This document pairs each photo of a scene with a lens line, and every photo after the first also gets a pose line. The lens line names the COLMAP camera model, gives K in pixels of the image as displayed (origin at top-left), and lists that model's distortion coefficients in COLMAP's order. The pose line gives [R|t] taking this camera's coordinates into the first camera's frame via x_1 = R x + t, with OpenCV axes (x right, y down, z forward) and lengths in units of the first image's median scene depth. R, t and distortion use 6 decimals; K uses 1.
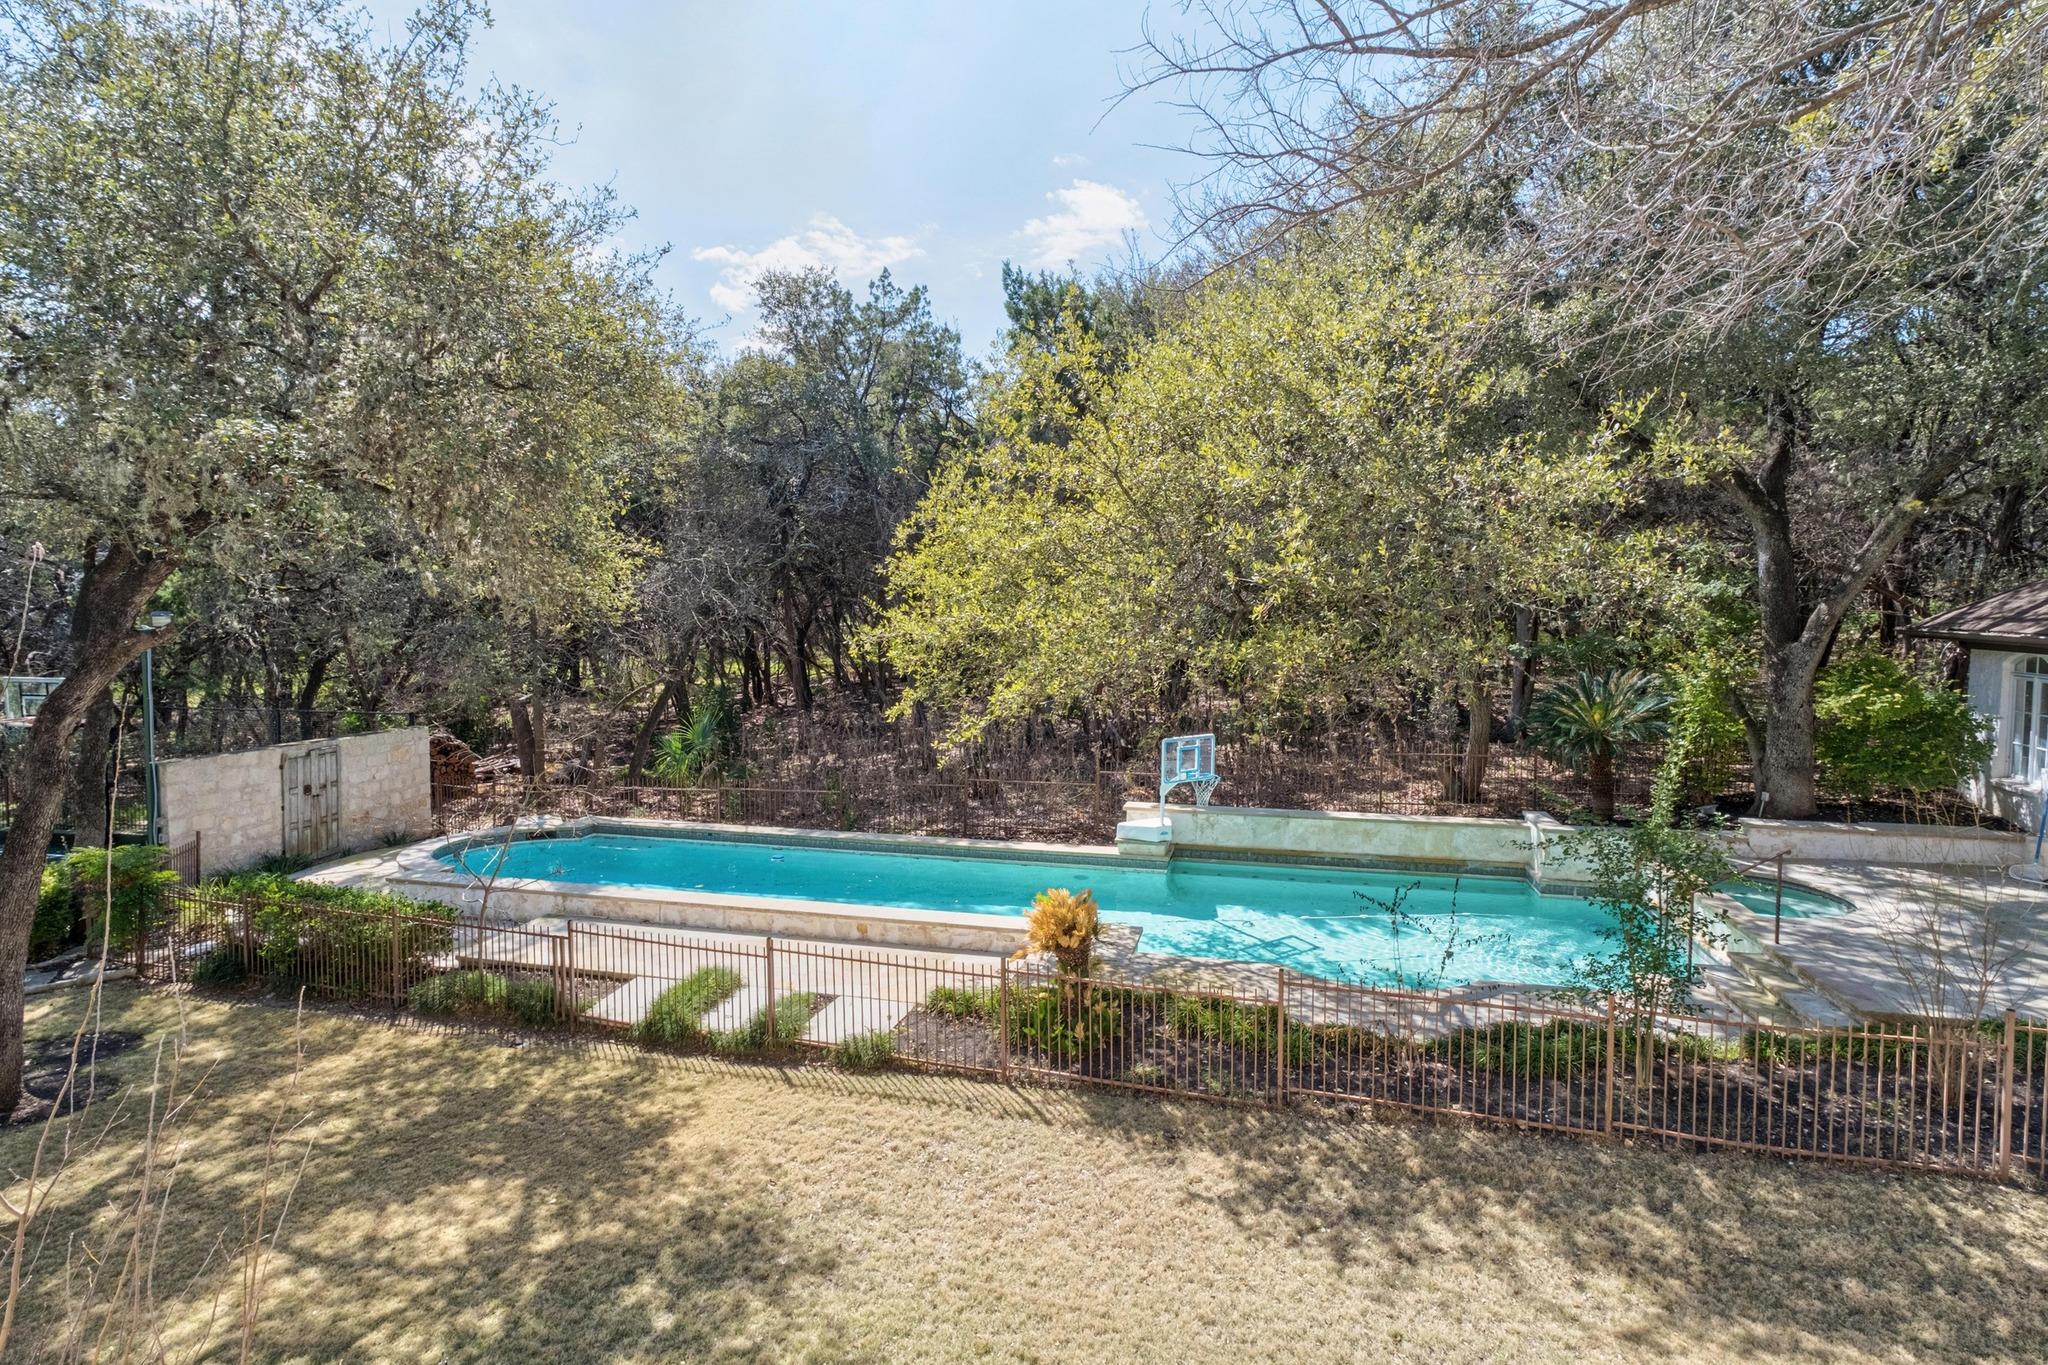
lens RADIAL K [[1019.7, 0, 1054.9], [0, 1019.7, 667.8], [0, 0, 1]] dist [0.000578, -0.001677]
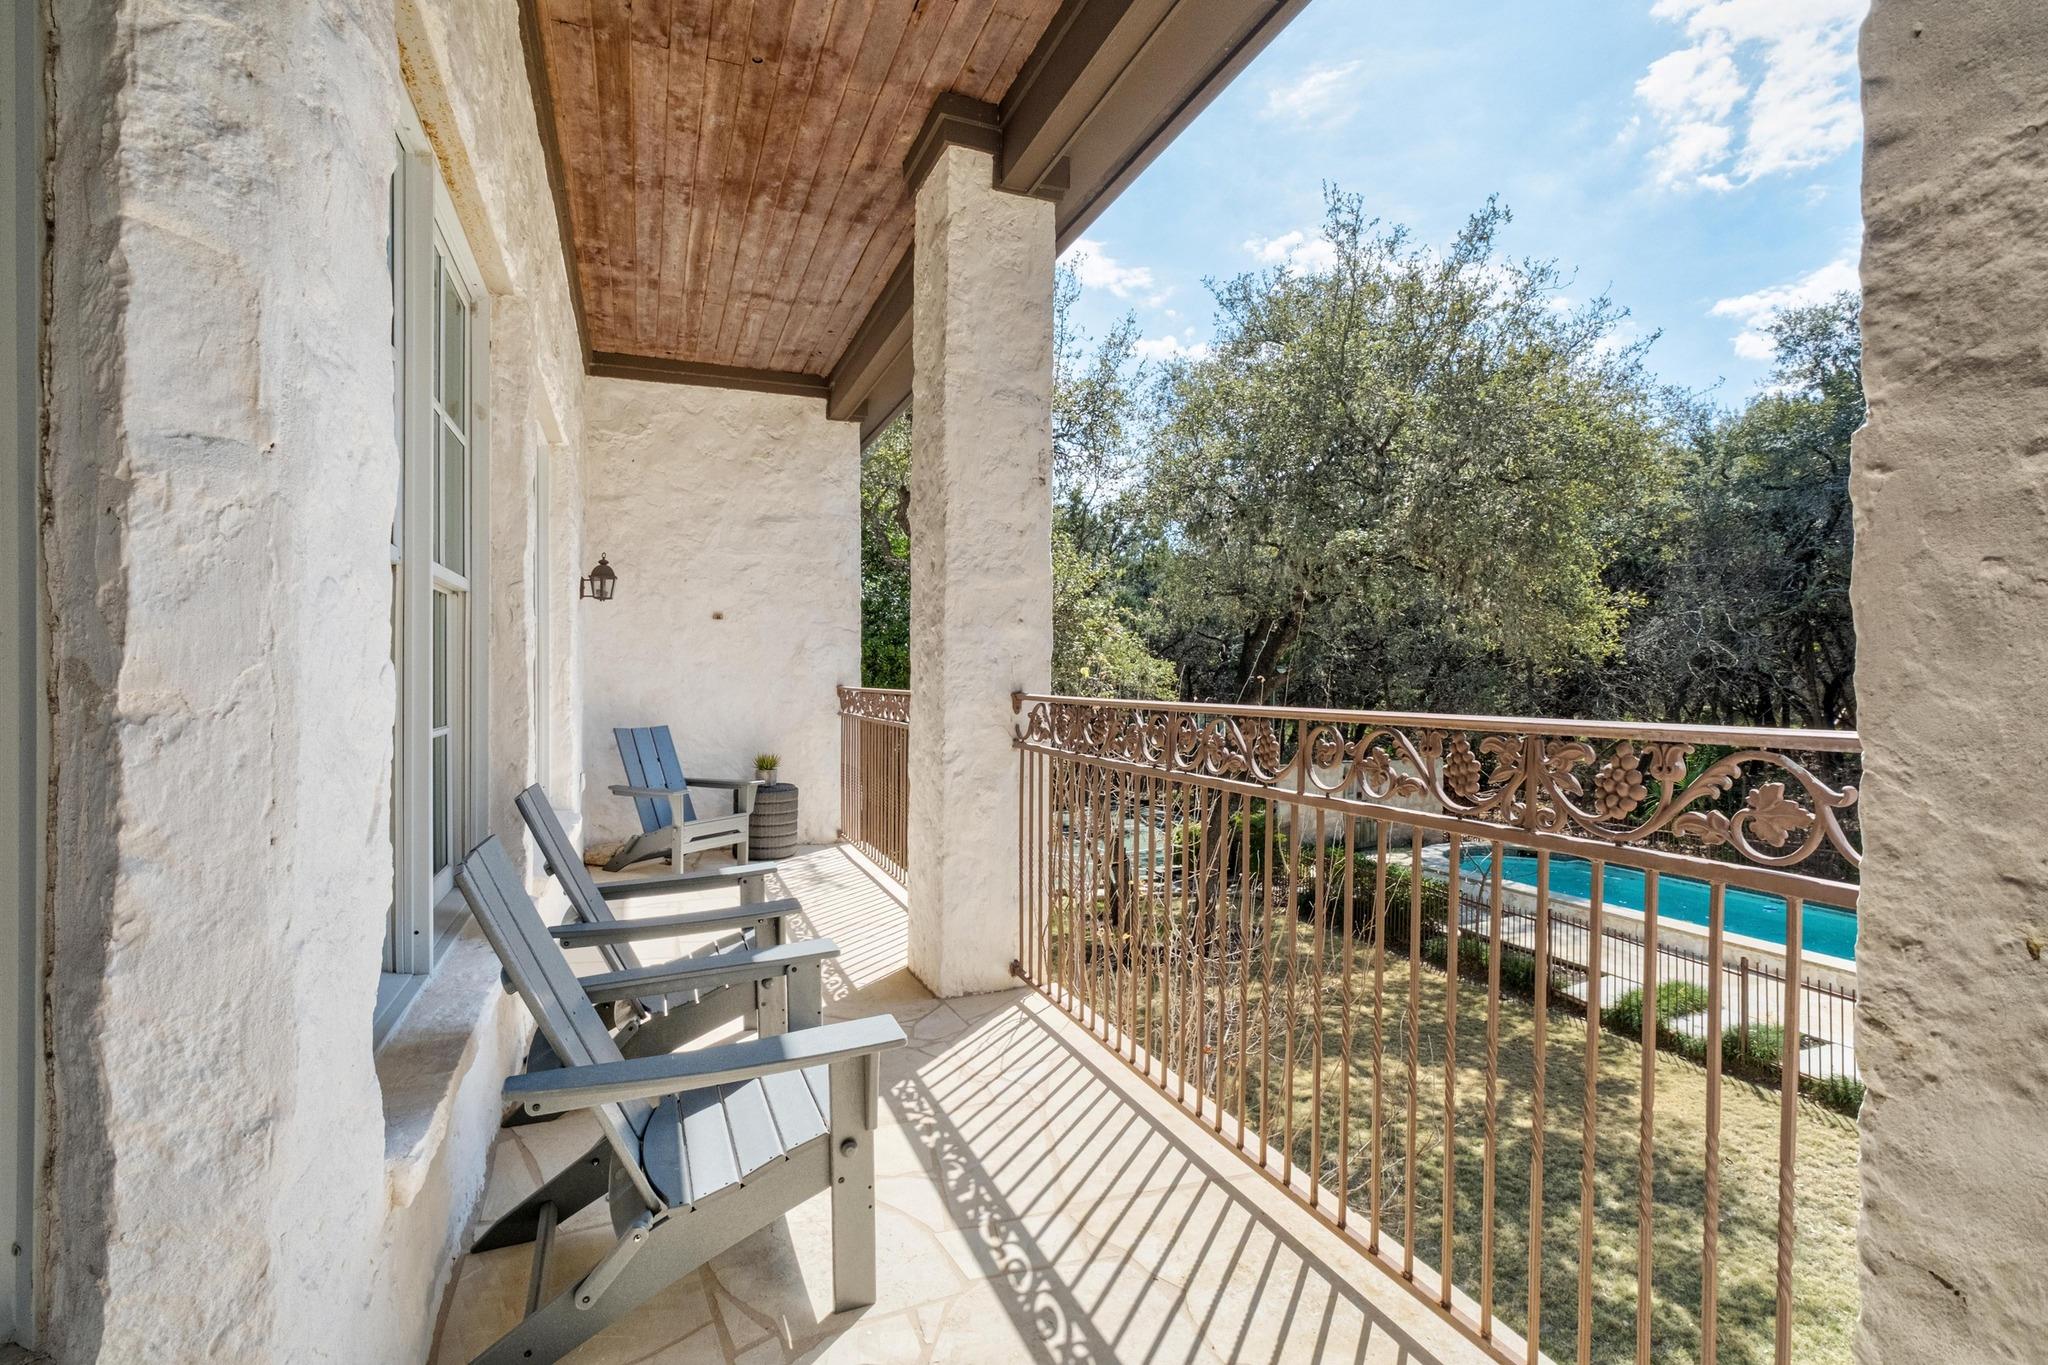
lens RADIAL K [[943.8, 0, 1024.0], [0, 943.8, 682.5], [0, 0, 1]] dist [-0.001792, -0.000176]
pose [[0.567067, 0.004361, -0.823660, 0.094419], [-0.045601, 0.998619, -0.026108, 0.039147], [0.822408, 0.052365, 0.566483, -0.170011]]
